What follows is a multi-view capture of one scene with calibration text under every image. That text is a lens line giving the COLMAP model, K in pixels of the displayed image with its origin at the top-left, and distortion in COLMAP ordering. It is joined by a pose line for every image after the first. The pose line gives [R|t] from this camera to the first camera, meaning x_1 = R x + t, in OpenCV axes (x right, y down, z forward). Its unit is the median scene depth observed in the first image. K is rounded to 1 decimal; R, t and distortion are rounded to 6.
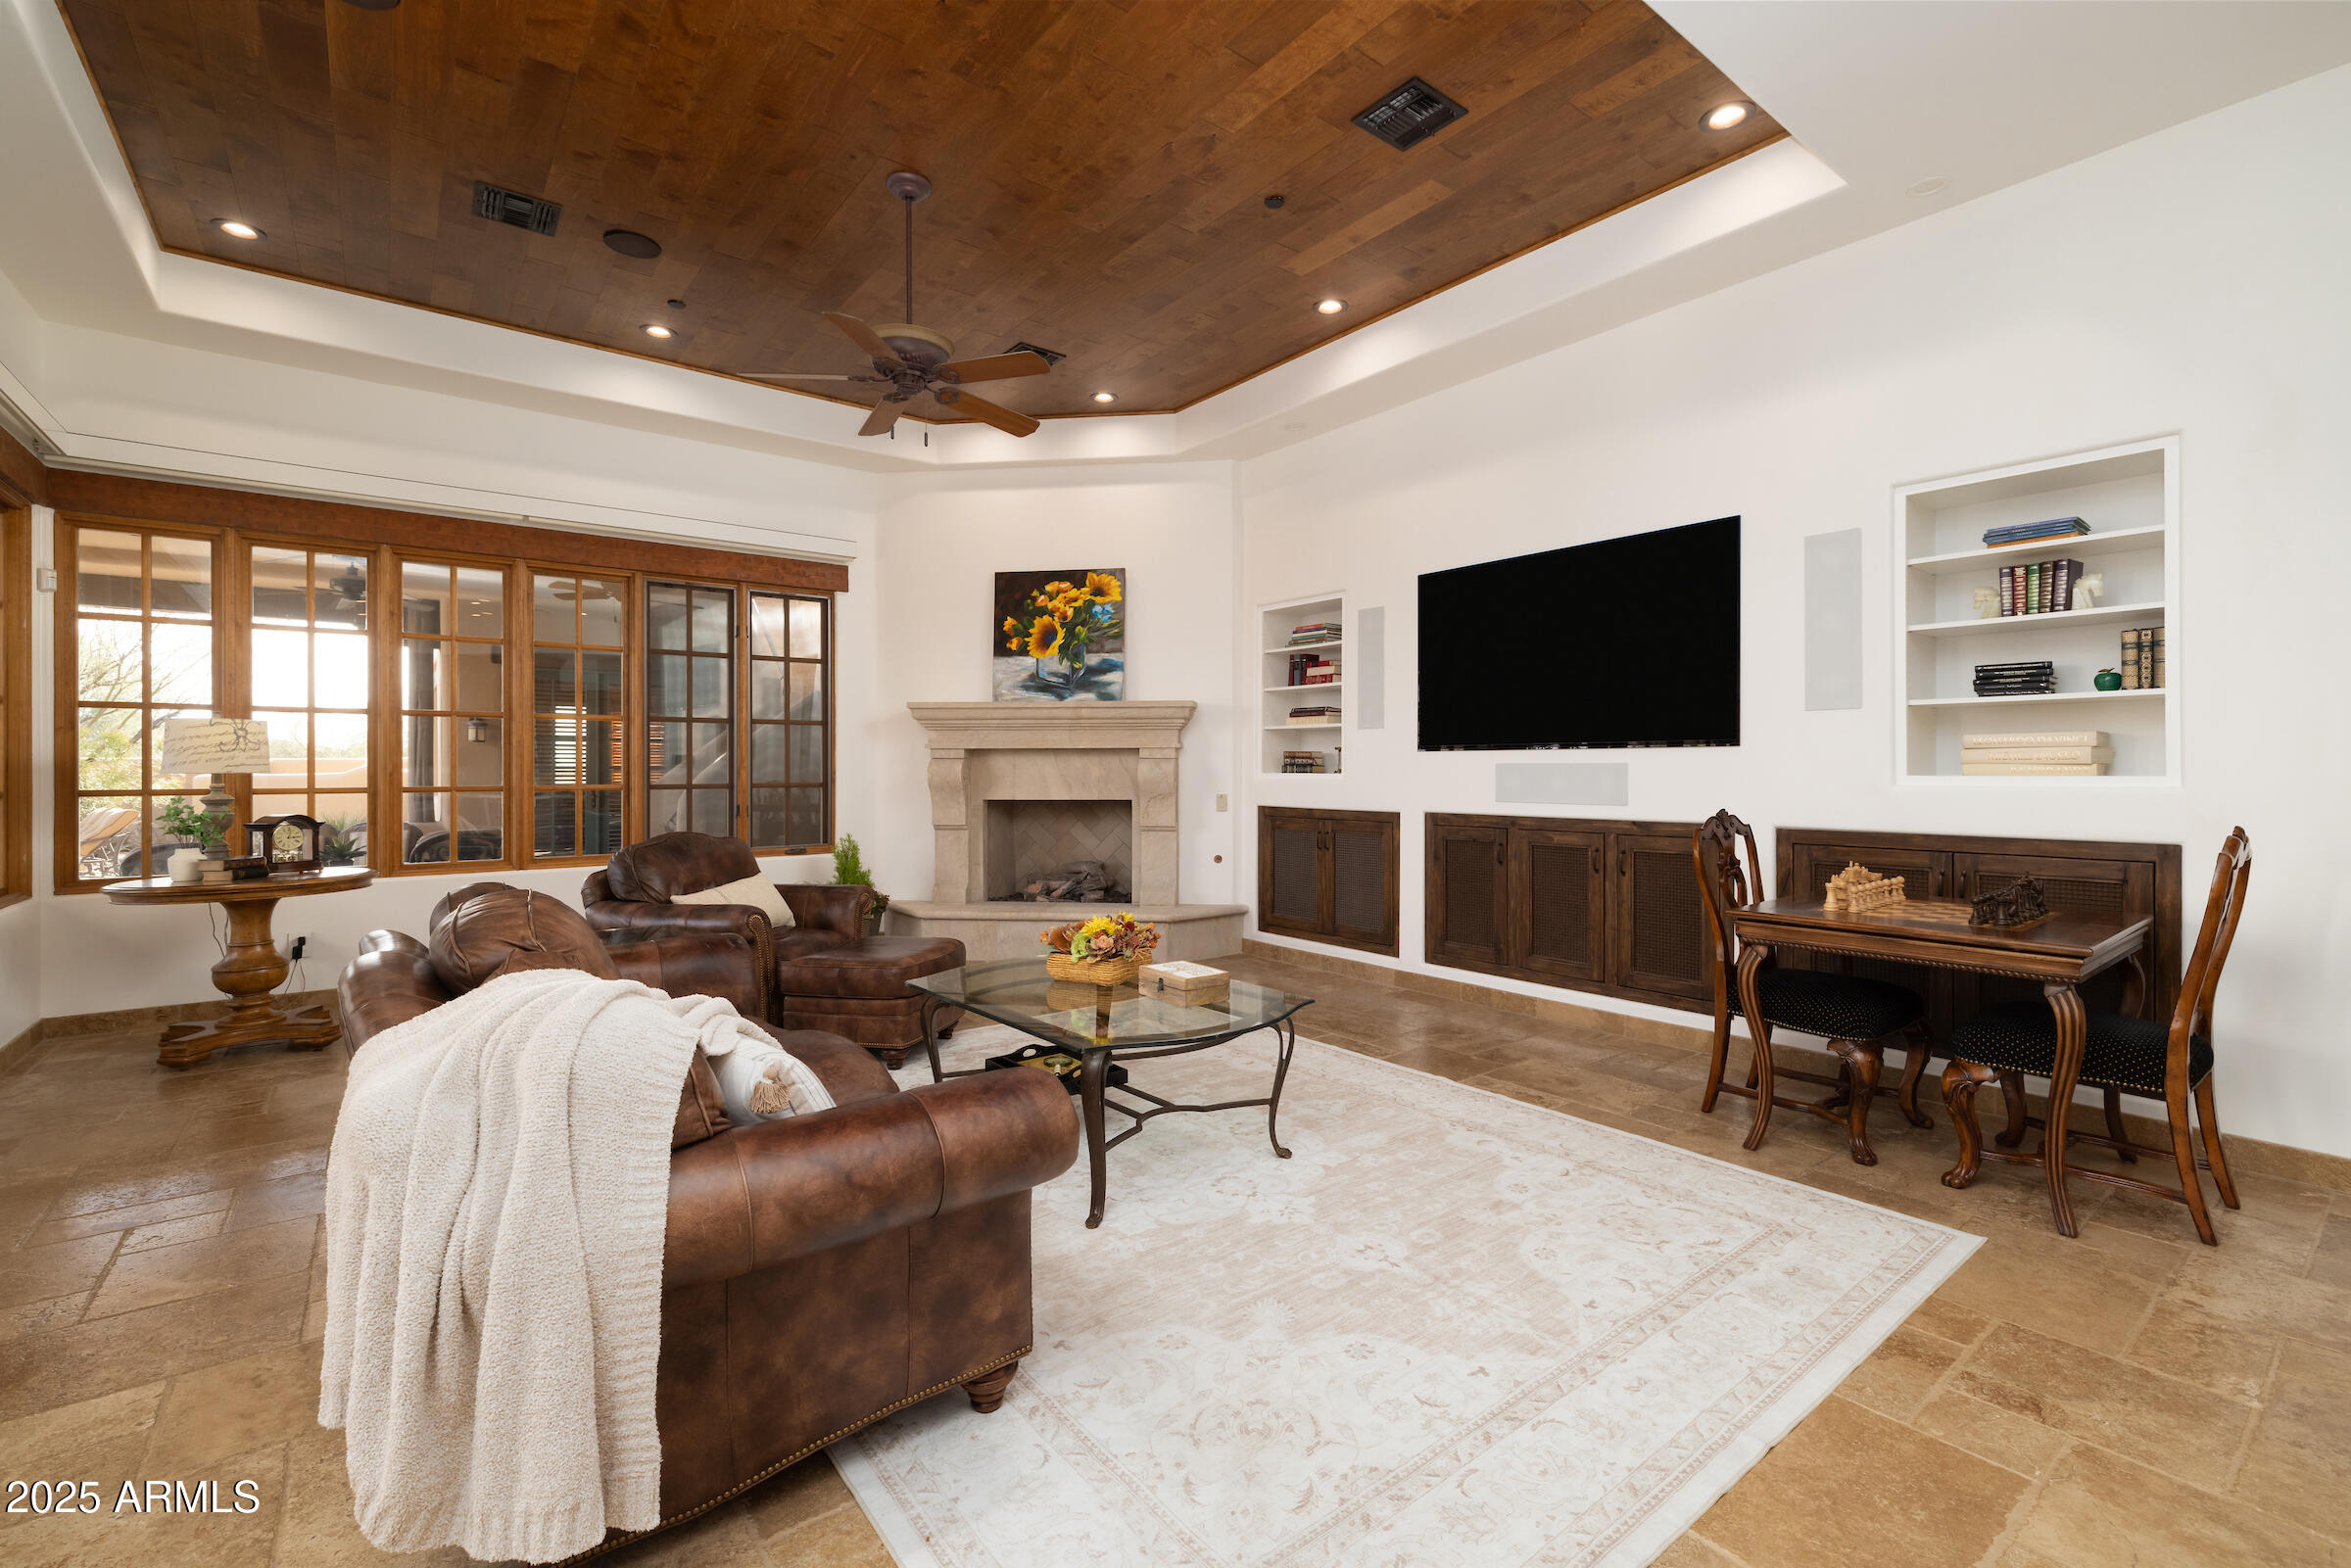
lens RADIAL K [[1013.2, 0, 1172.5], [0, 1013.2, 769.2], [0, 0, 1]] dist [0.014516, -0.000132]
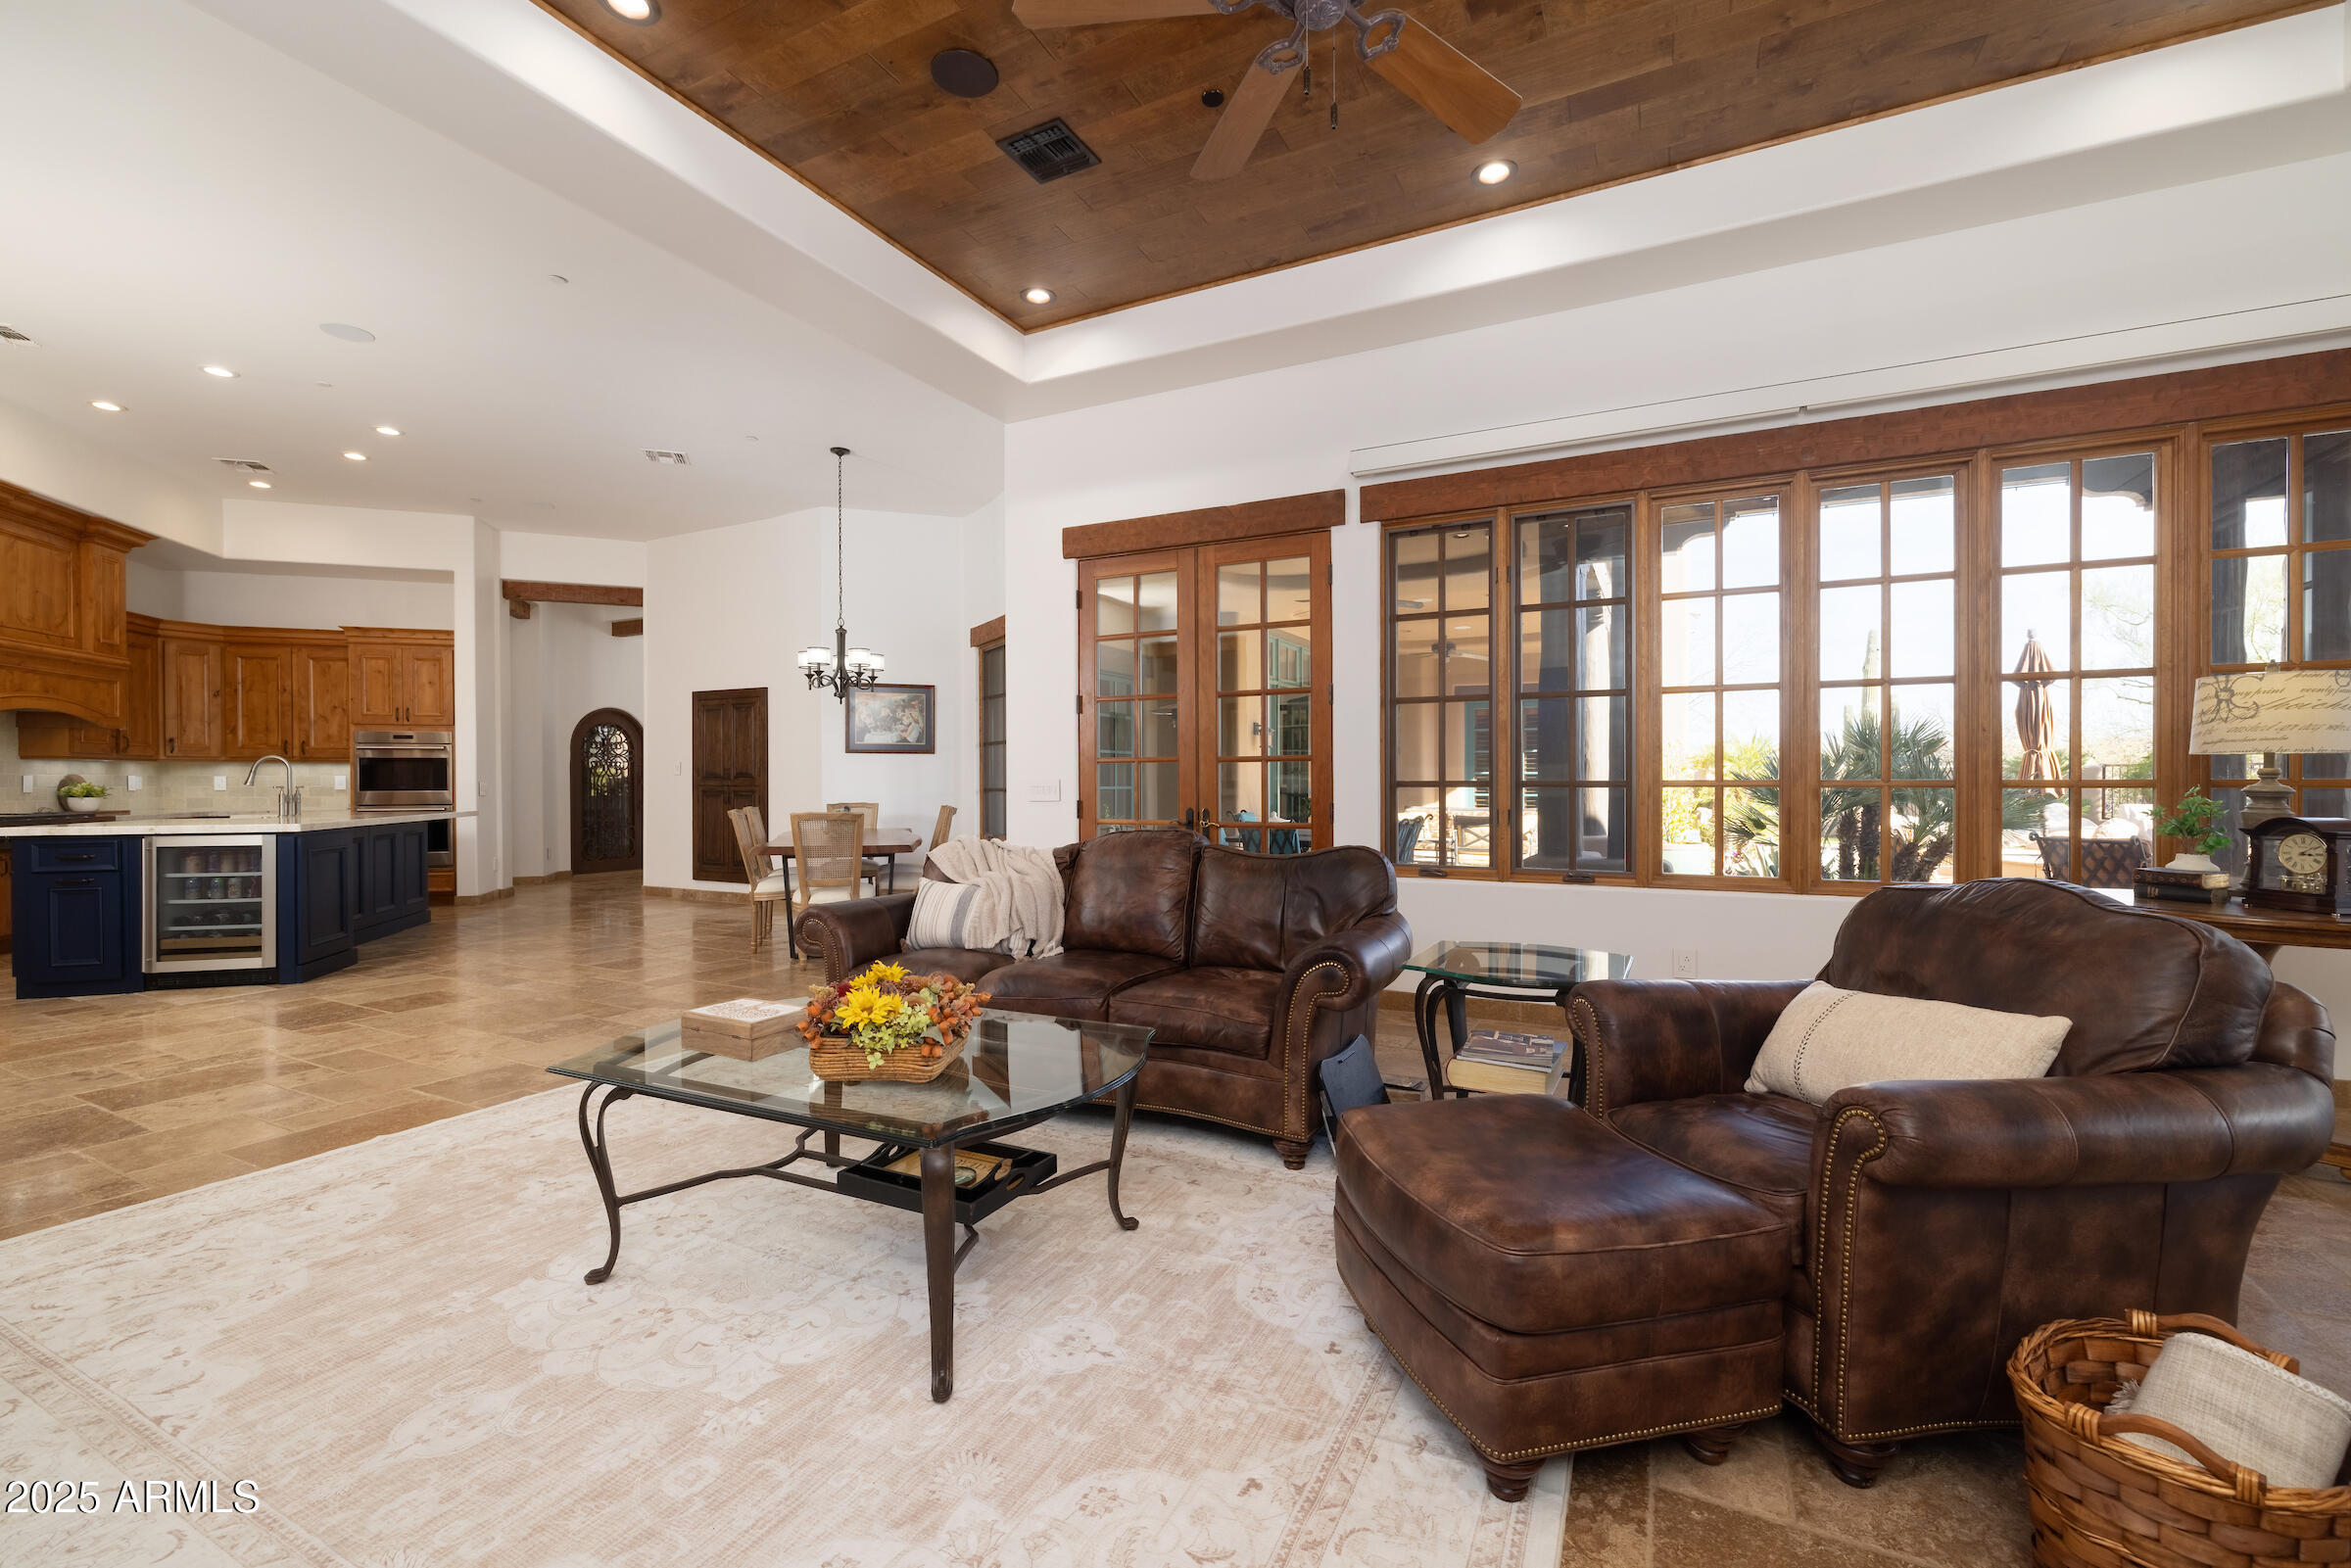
lens RADIAL K [[985.0, 0, 1175.5], [0, 985.0, 784.0], [0, 0, 1]] dist [-0.000872, -0.000077]
pose [[-0.907248, 0.003550, -0.420582, 0.014450], [0.002678, 0.999993, 0.002664, 0.015170], [0.420588, 0.001290, -0.907251, 0.863953]]
